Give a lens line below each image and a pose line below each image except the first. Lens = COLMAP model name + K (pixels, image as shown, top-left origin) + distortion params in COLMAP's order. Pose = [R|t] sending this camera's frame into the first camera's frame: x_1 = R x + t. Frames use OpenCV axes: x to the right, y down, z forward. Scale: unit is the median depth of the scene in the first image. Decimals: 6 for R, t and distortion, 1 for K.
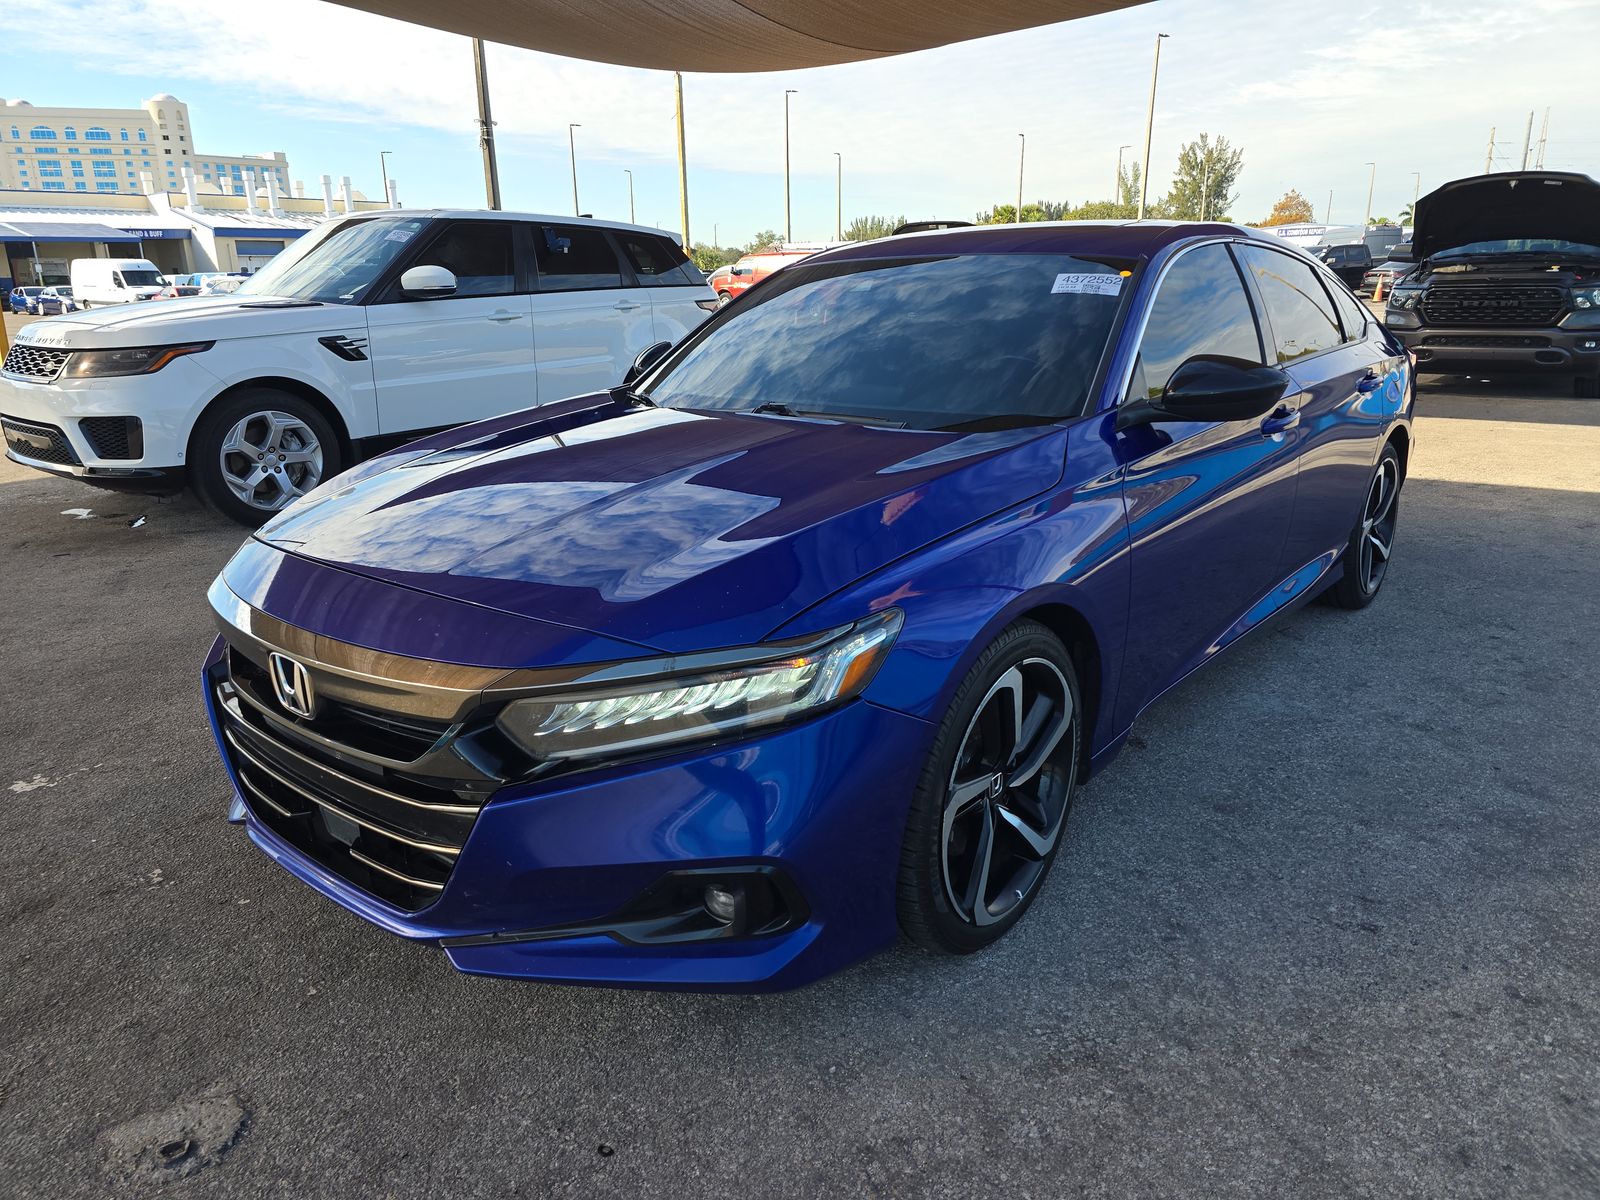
lens RADIAL K [[1071.2, 0, 802.8], [0, 1071.2, 598.3], [0, 0, 1]] dist [0.038126, -0.035231]
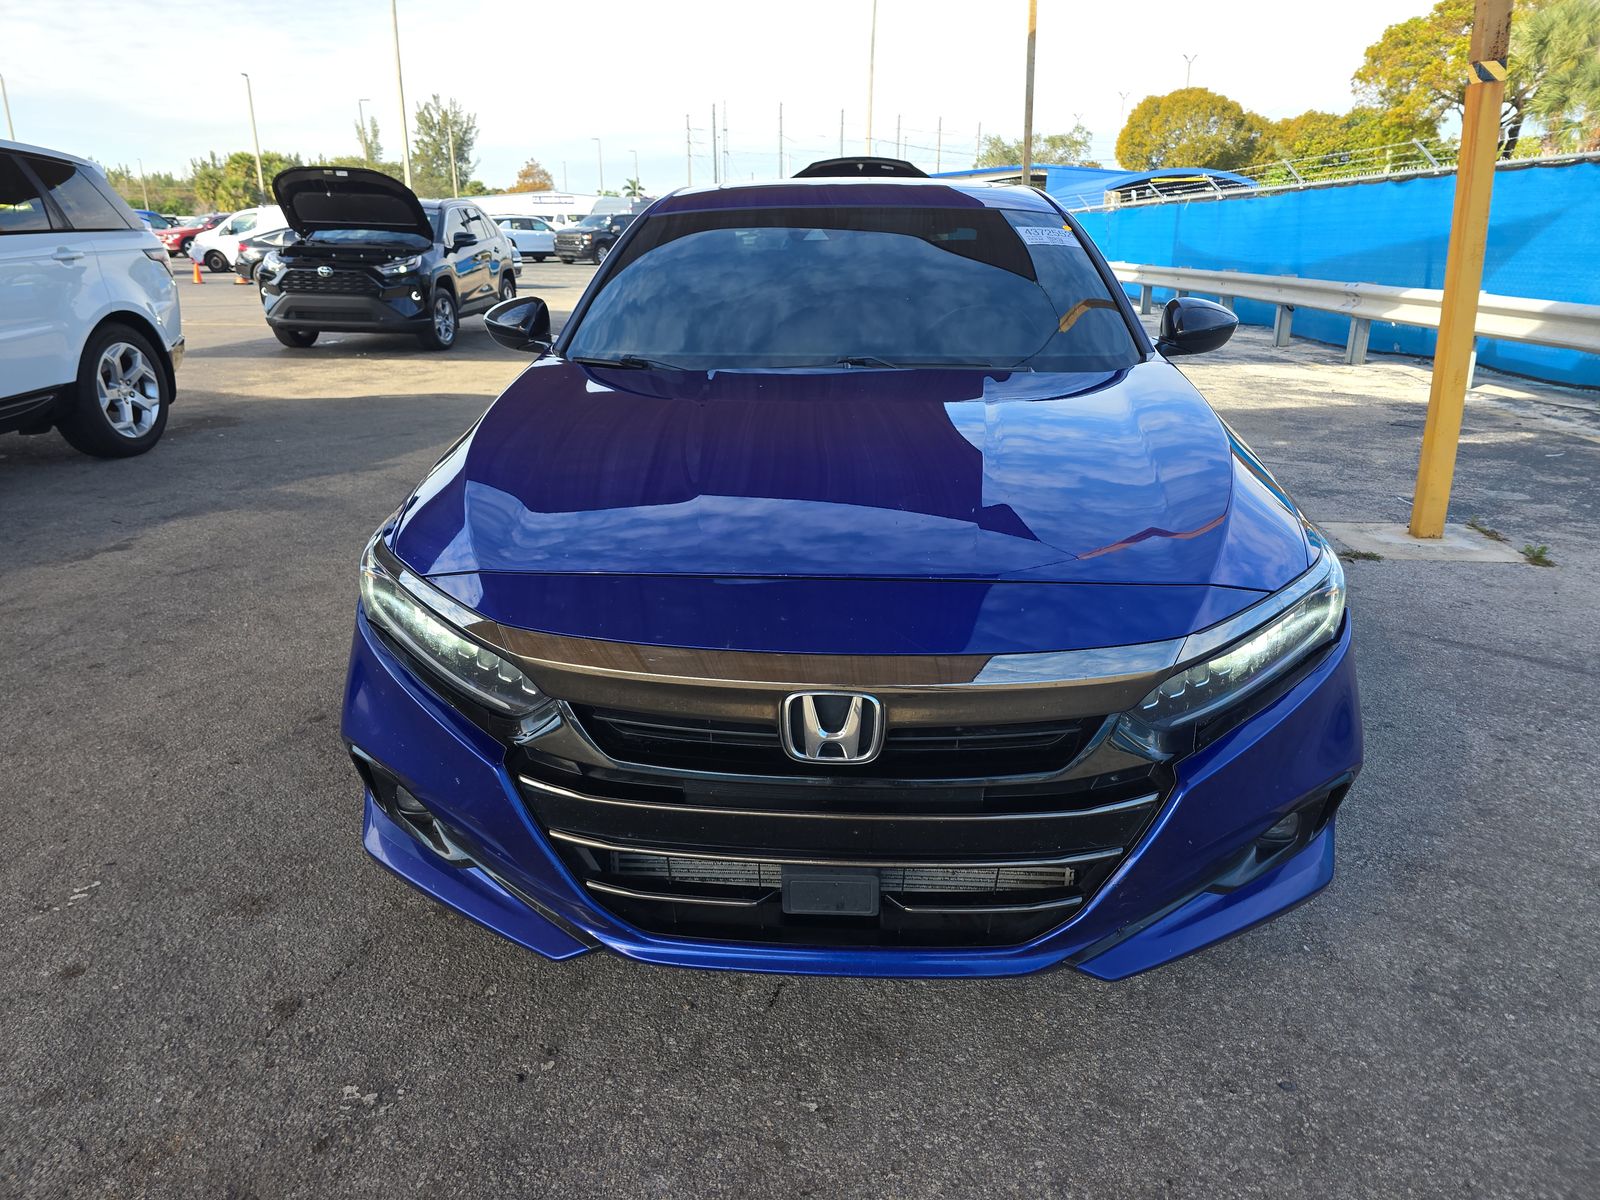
lens RADIAL K [[1071.2, 0, 776.2], [0, 1071.2, 606.5], [0, 0, 1]] dist [0.038126, -0.035231]
pose [[0.805505, -0.171363, 0.567271, -0.164141], [0.149365, 0.985080, 0.085482, -0.013955], [-0.573456, 0.015874, 0.819082, 0.066917]]
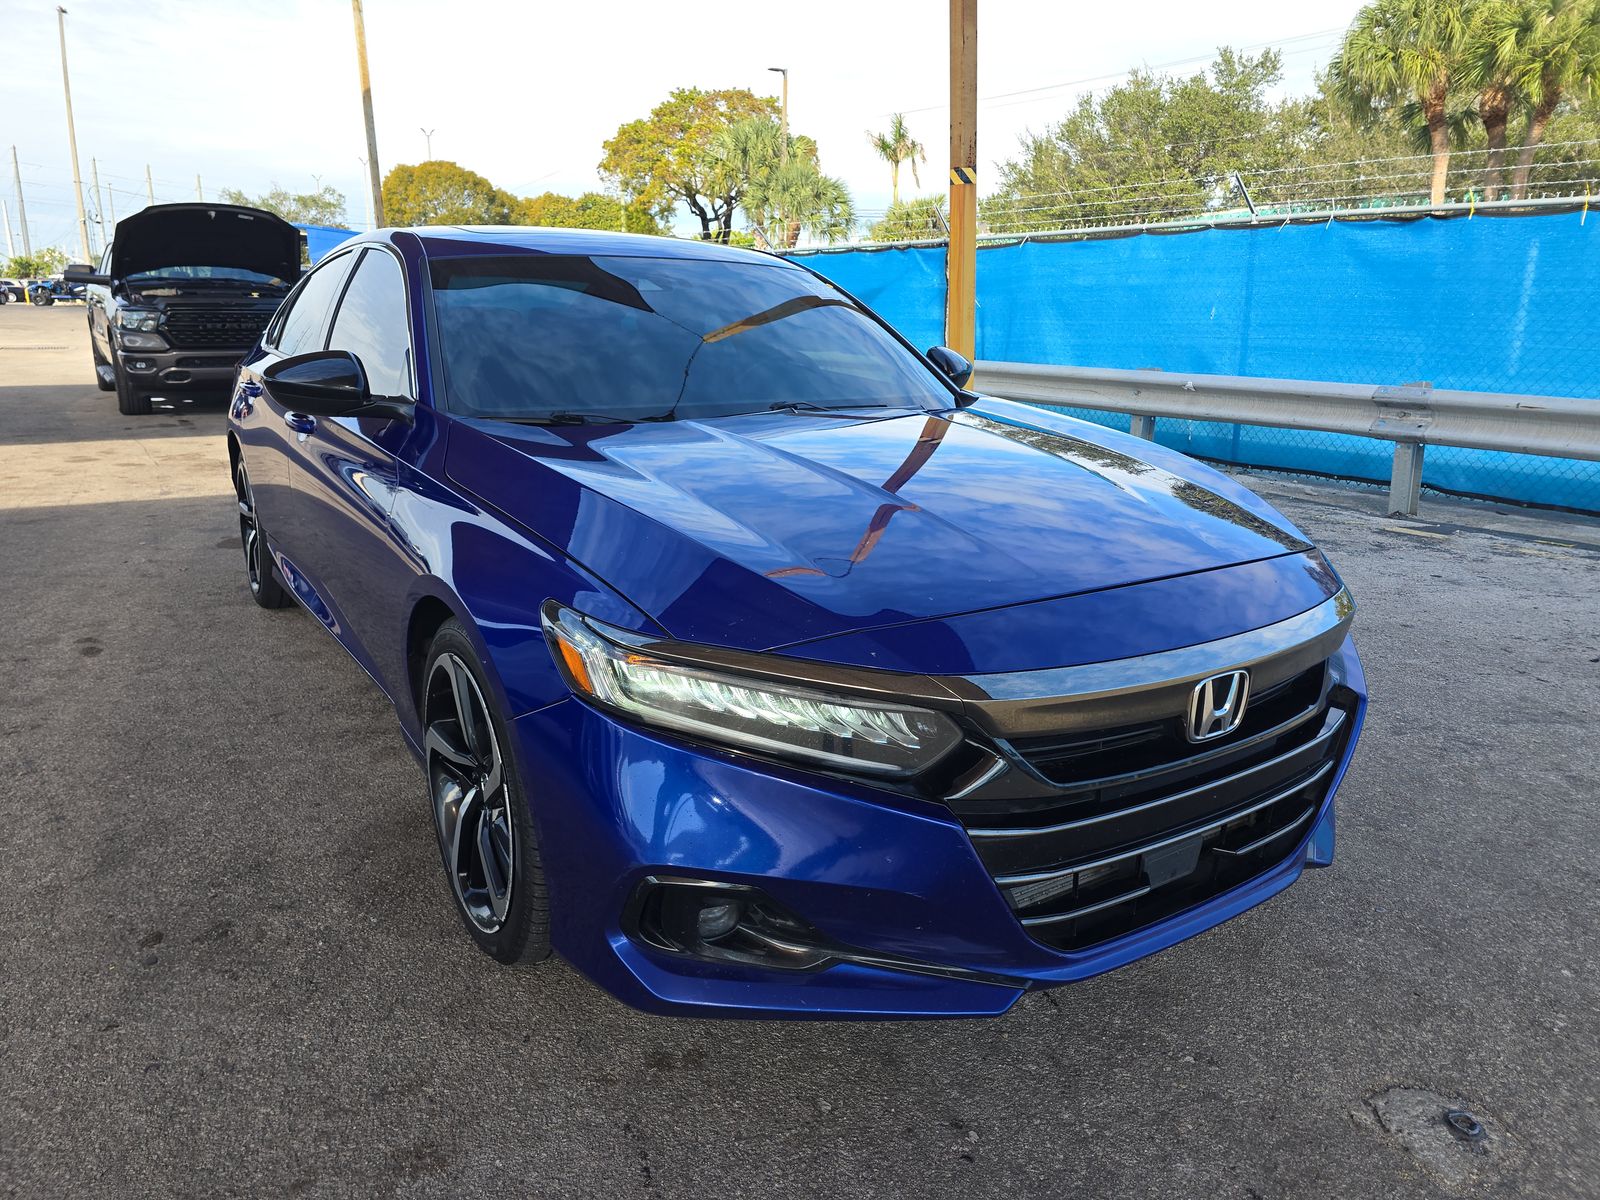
lens RADIAL K [[1071.2, 0, 805.5], [0, 1071.2, 609.9], [0, 0, 1]] dist [0.038126, -0.035231]
pose [[0.289672, -0.232924, 0.928352, -0.242785], [0.247737, 0.955129, 0.162341, -0.039474], [-0.924509, 0.182962, 0.334378, 0.176122]]
